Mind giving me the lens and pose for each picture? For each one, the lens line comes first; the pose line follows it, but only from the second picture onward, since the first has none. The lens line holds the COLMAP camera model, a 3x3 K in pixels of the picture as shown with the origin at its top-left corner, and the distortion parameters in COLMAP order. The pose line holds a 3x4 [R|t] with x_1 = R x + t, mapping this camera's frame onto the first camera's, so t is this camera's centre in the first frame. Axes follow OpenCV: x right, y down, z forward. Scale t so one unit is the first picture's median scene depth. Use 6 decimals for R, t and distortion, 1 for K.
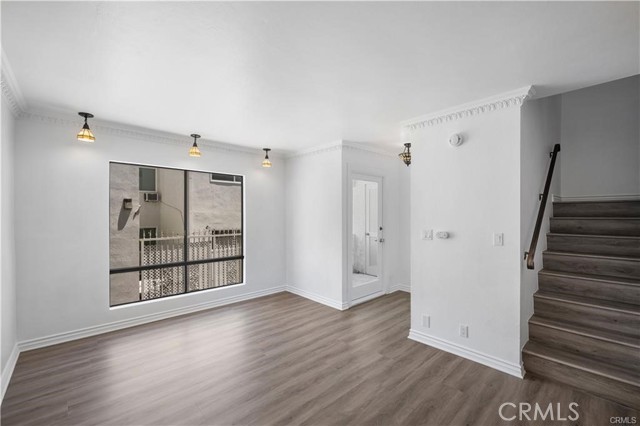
lens RADIAL K [[275.3, 0, 320.6], [0, 275.3, 212.9], [0, 0, 1]] dist [0.001677, -0.000292]
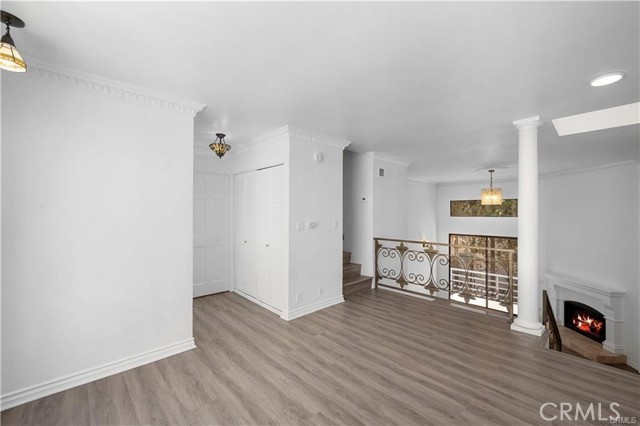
lens RADIAL K [[267.1, 0, 320.4], [0, 267.1, 212.3], [0, 0, 1]] dist [0.000626, 0.000004]
pose [[0.002922, -0.005251, 0.999982, -0.855776], [0.001492, 0.999985, 0.005247, 0.012202], [-0.999995, 0.001477, 0.002930, 0.980070]]
